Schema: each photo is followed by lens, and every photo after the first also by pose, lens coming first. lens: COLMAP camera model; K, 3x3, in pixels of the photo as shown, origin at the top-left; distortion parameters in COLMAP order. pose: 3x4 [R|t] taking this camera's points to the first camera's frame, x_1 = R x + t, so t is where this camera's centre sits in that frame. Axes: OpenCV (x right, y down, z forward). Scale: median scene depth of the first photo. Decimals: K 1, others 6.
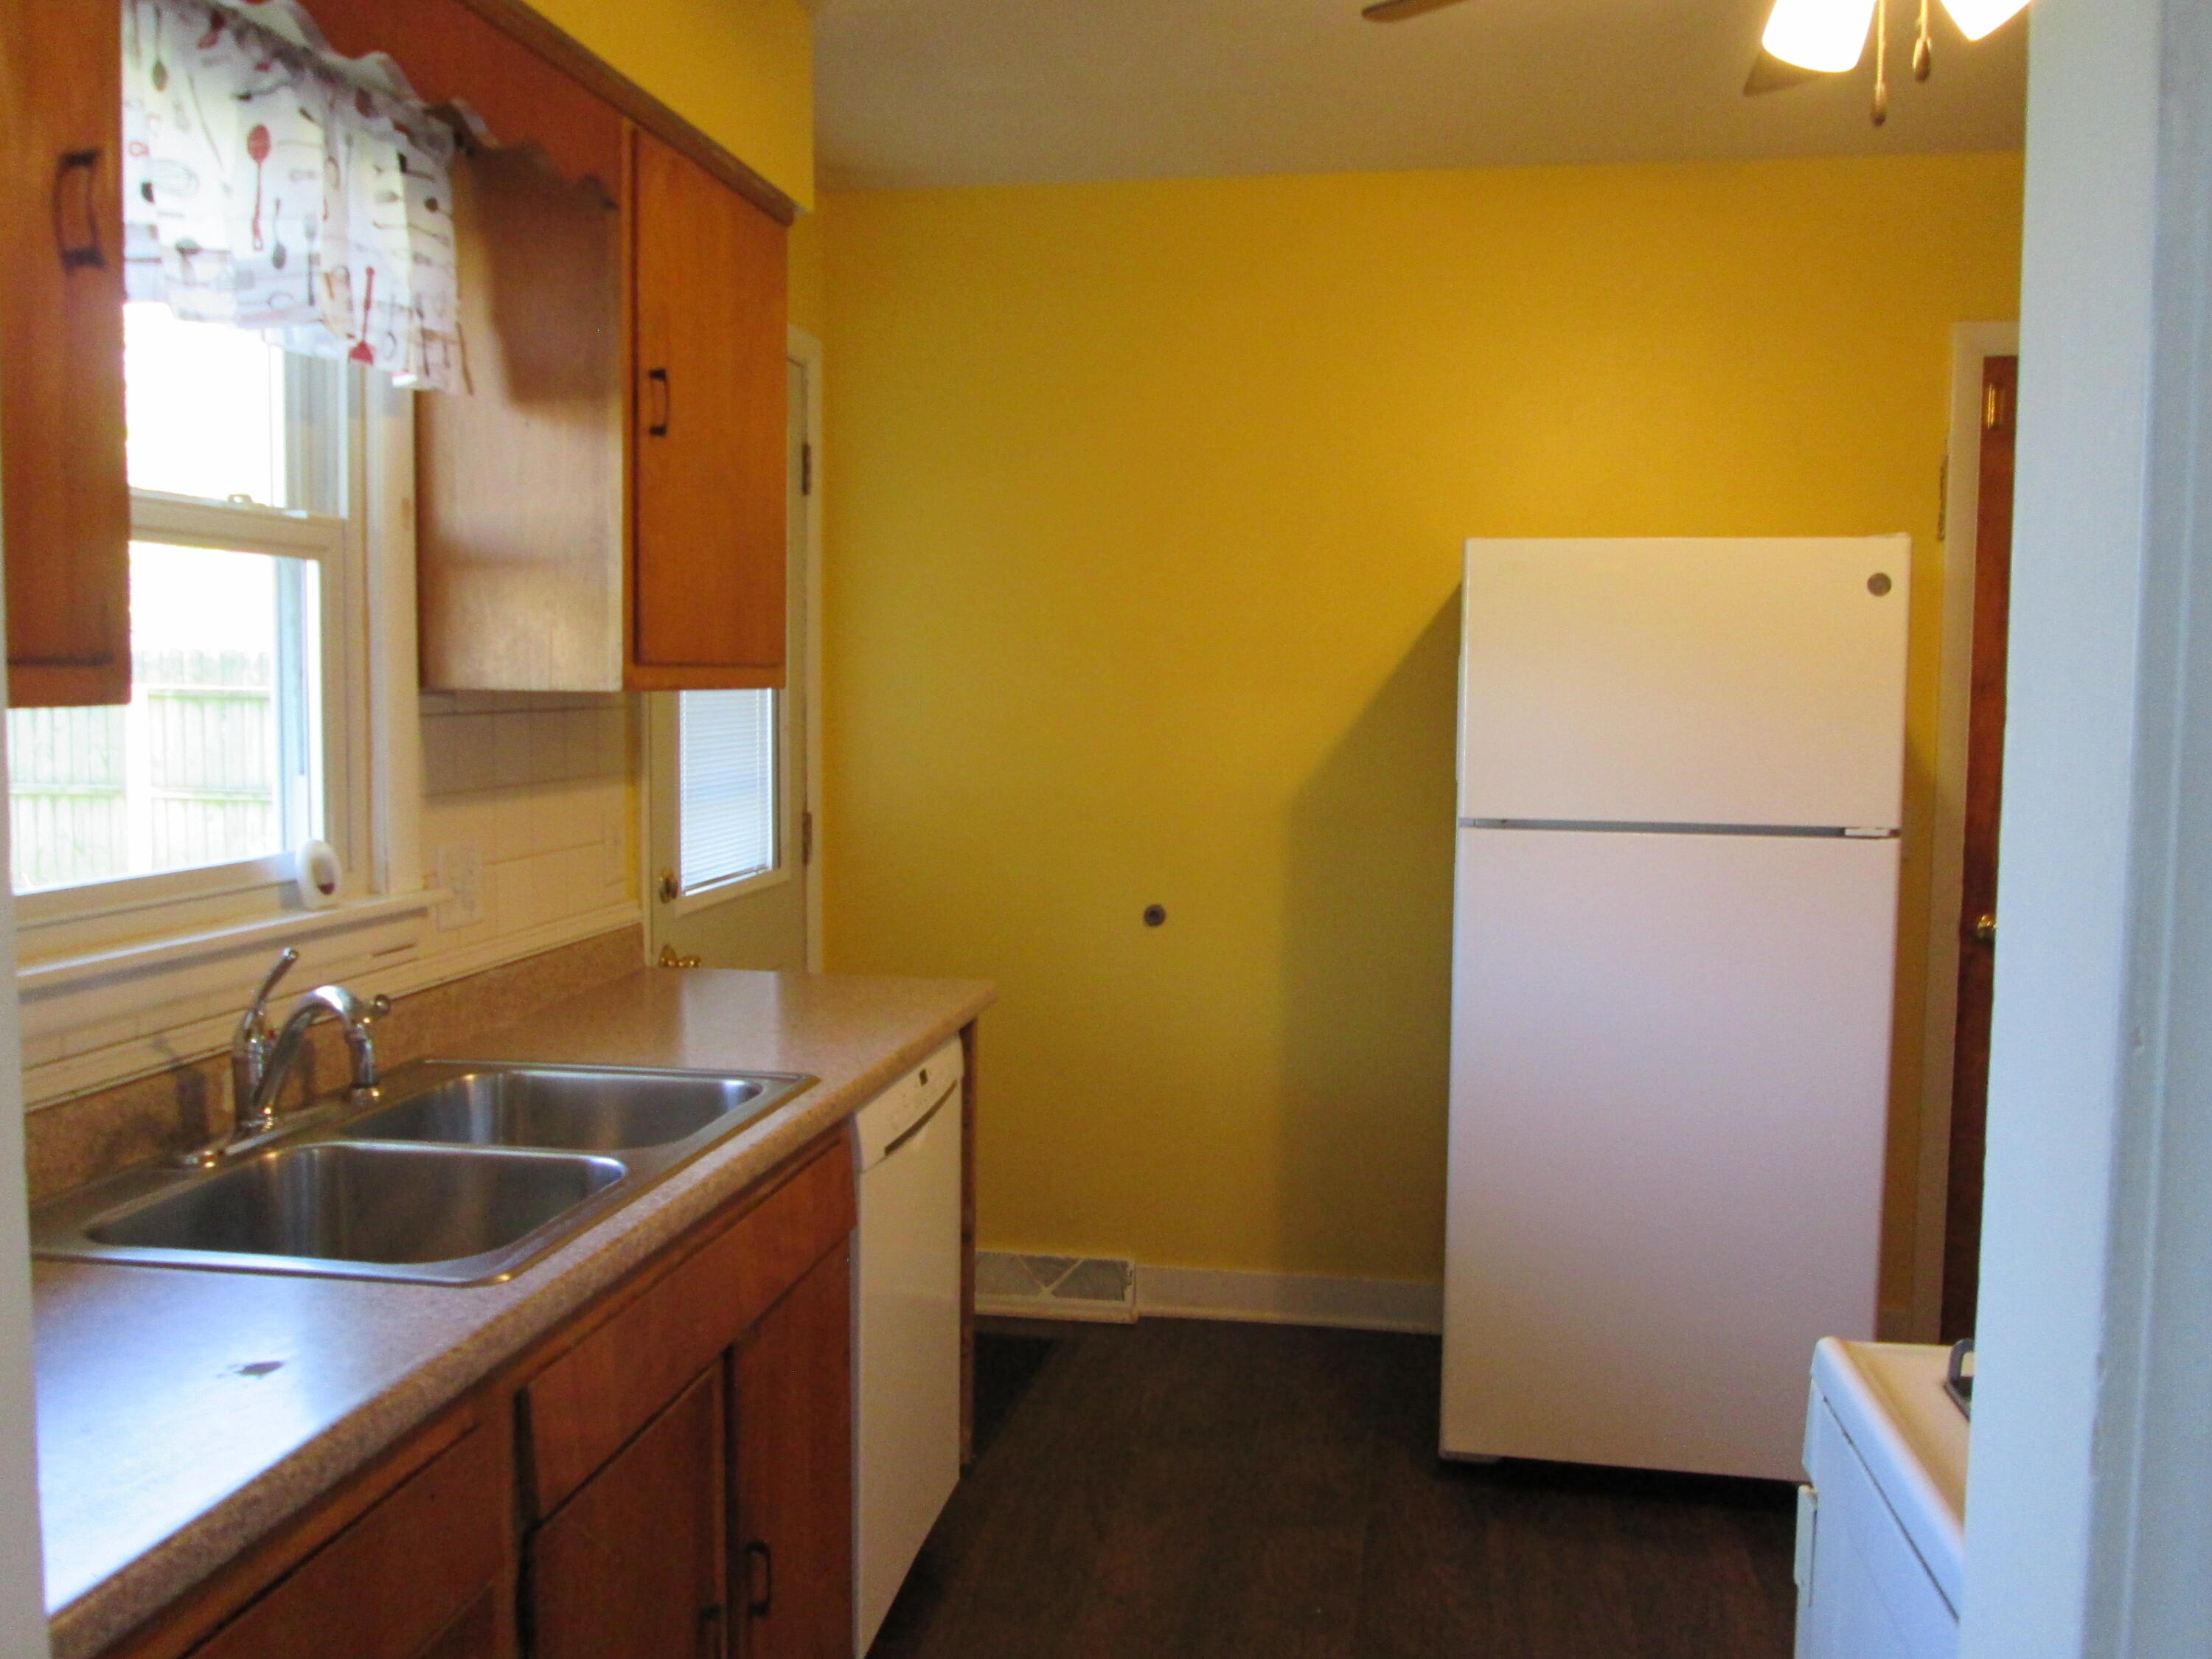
lens RADIAL K [[1822.0, 0, 1106.0], [0, 1822.0, 829.5], [0, 0, 1]] dist [-0.046542, 0.012867]
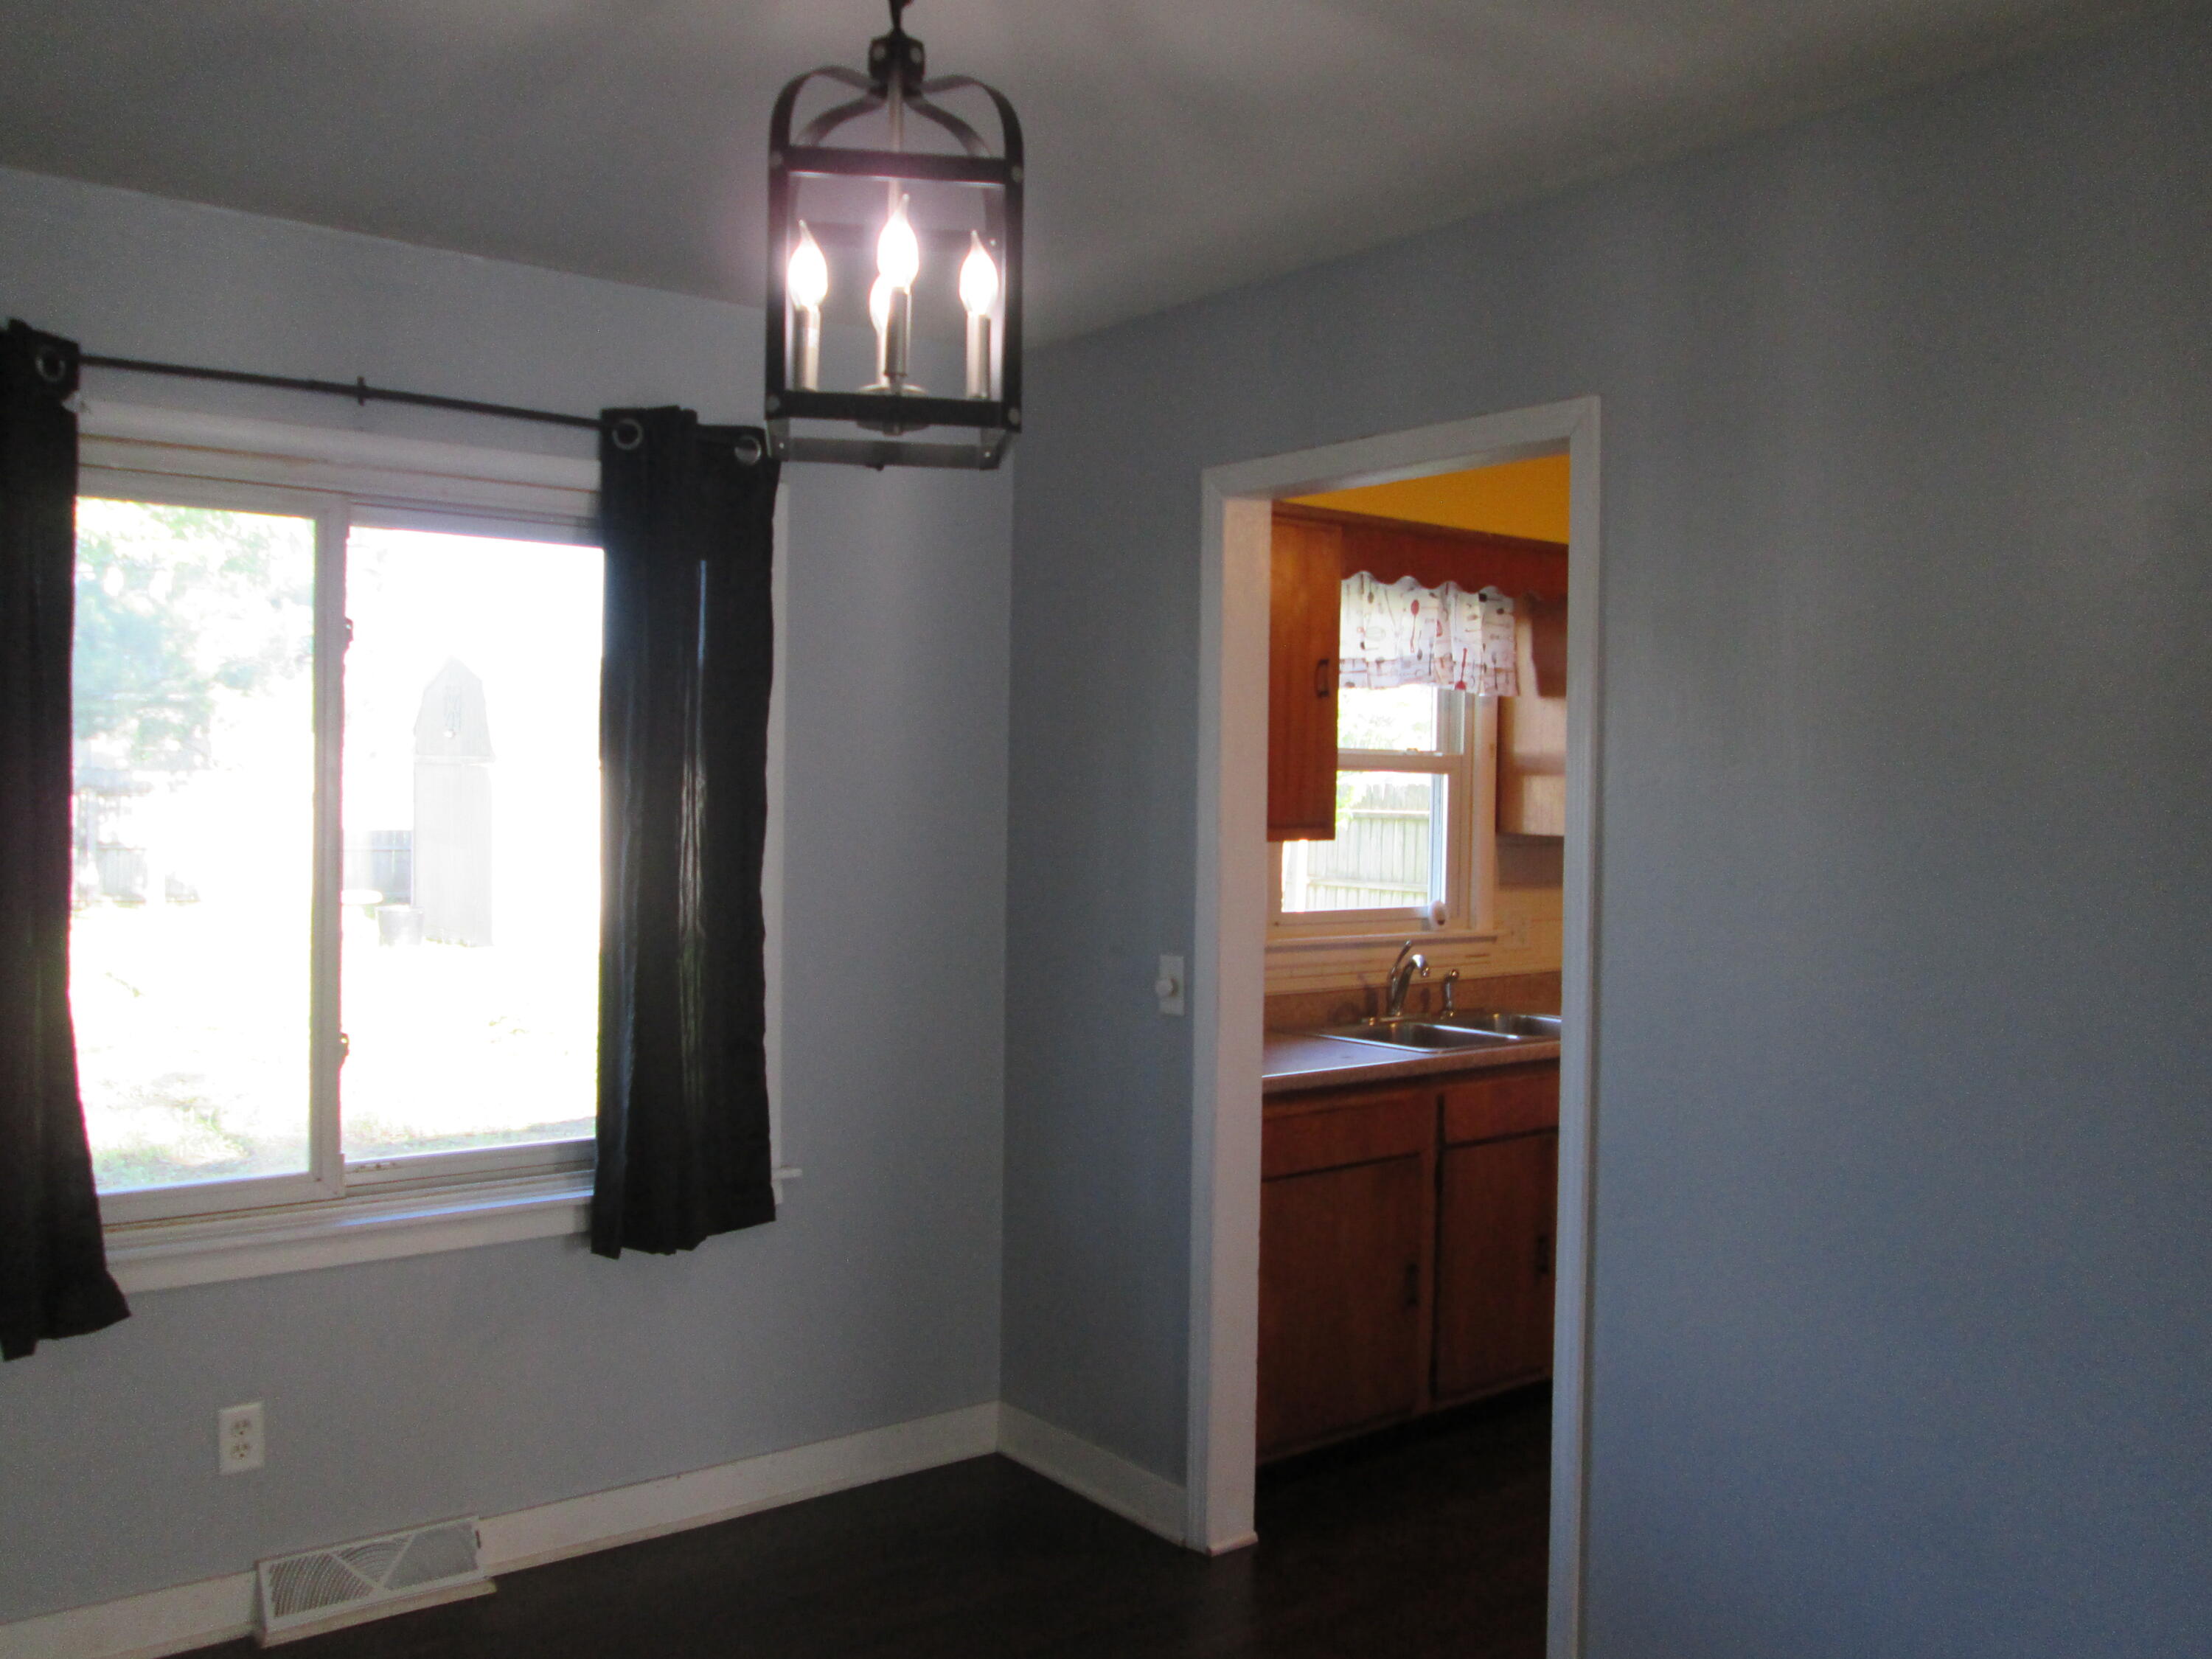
lens RADIAL K [[1847.9, 0, 1106.0], [0, 1847.9, 829.5], [0, 0, 1]] dist [-0.002326, 0.003180]
pose [[0.740104, 0.017897, -0.672254, 0.822782], [-0.062932, 0.997102, -0.042738, 0.043881], [0.669541, 0.073937, 0.739086, -1.004356]]
